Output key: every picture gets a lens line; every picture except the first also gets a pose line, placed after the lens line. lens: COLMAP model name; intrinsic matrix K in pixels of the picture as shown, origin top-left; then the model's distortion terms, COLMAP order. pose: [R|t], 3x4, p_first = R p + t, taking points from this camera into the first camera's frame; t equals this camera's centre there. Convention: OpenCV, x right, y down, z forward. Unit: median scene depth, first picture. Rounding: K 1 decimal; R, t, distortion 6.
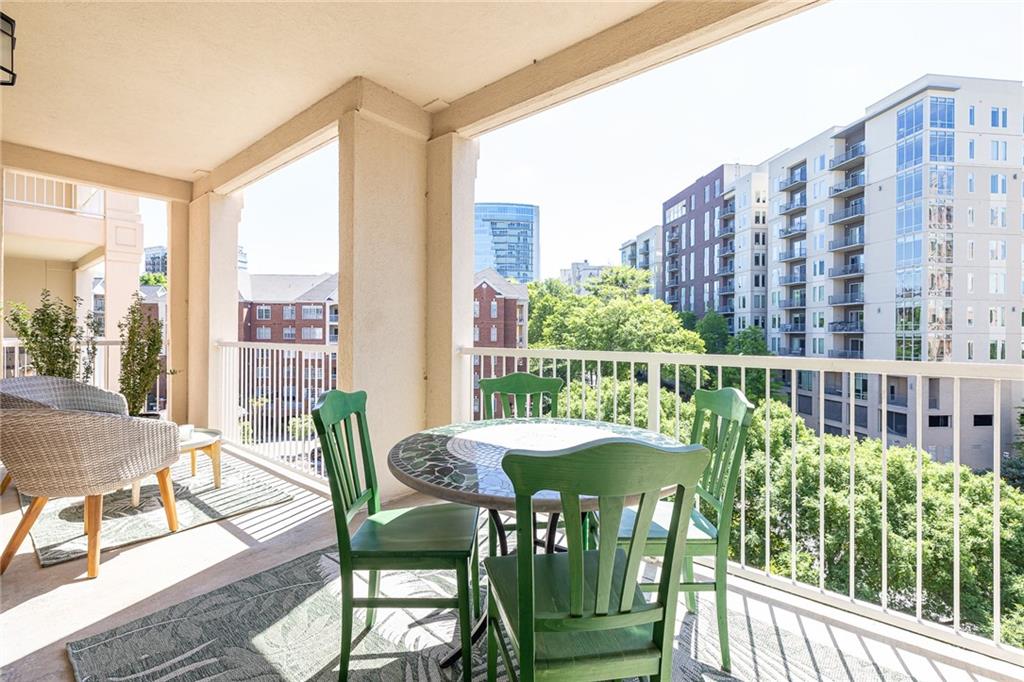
lens RADIAL K [[356.1, 0, 498.5], [0, 356.1, 338.9], [0, 0, 1]] dist [0.001871, 0.000362]
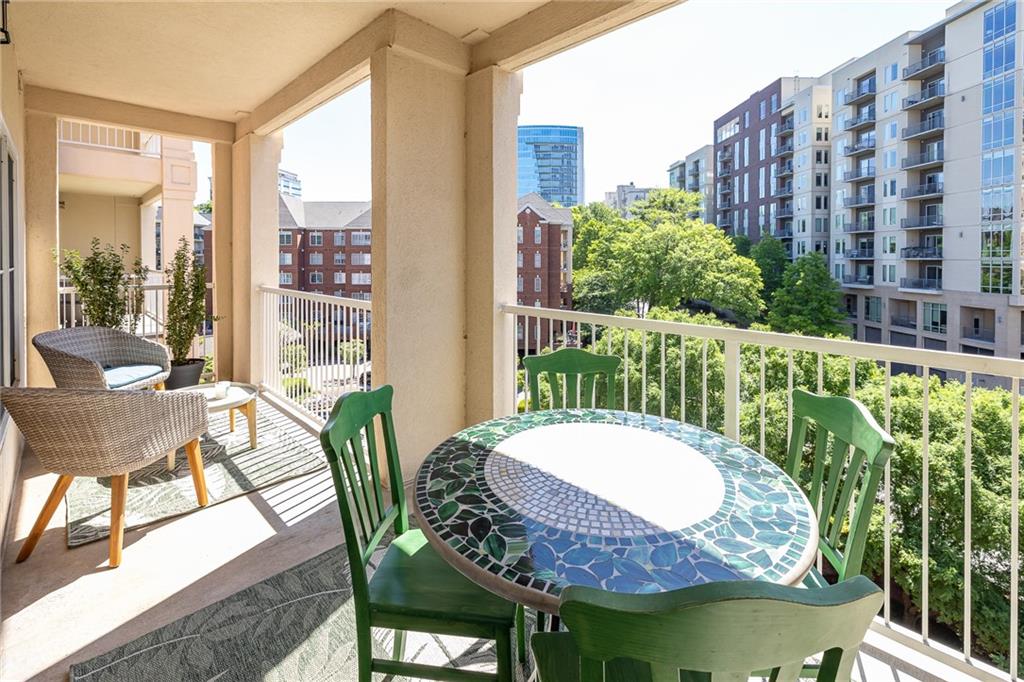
lens RADIAL K [[432.4, 0, 518.0], [0, 432.4, 337.7], [0, 0, 1]] dist [0.002096, 0.000430]
pose [[0.997730, -0.002631, -0.067284, 0.011282], [0.003905, 0.999815, 0.018809, 0.157289], [0.067222, -0.019029, 0.997557, -0.183941]]
